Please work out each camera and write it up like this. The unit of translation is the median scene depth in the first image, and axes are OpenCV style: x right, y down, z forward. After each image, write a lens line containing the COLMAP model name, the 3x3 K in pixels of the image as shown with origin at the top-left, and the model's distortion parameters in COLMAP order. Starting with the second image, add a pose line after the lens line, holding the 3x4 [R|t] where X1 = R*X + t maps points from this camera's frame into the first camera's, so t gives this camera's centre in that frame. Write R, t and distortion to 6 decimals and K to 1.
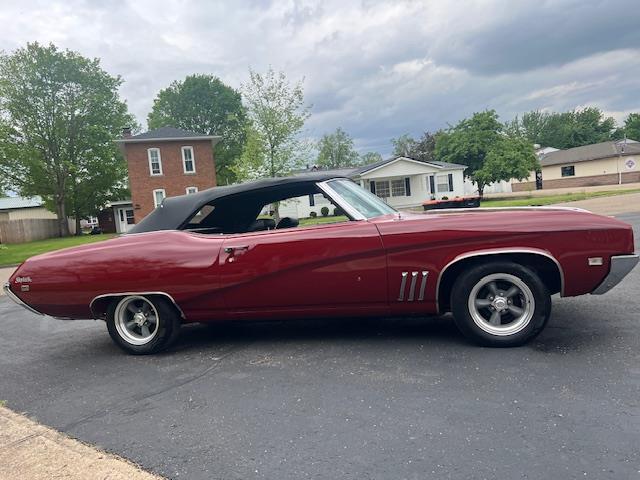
lens RADIAL K [[482.5, 0, 319.2], [0, 482.5, 244.9], [0, 0, 1]] dist [0.056264, -0.064984]
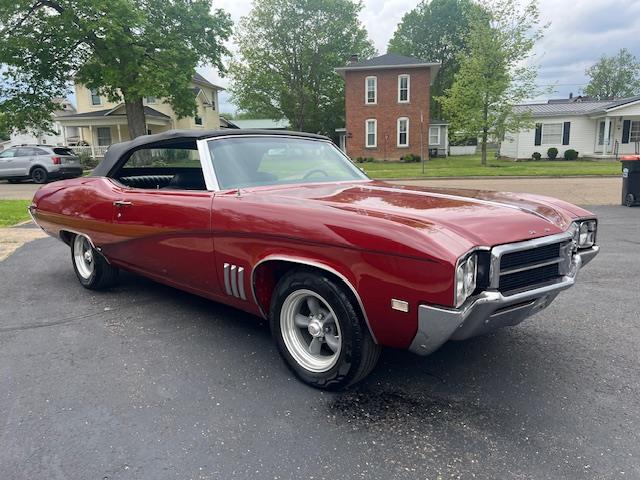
lens RADIAL K [[482.5, 0, 314.5], [0, 482.5, 239.2], [0, 0, 1]] dist [0.056264, -0.064984]
pose [[0.870901, 0.164832, -0.462992, 0.155155], [-0.102431, 0.982268, 0.157027, -0.029109], [0.480665, -0.089330, 0.872342, 0.081995]]
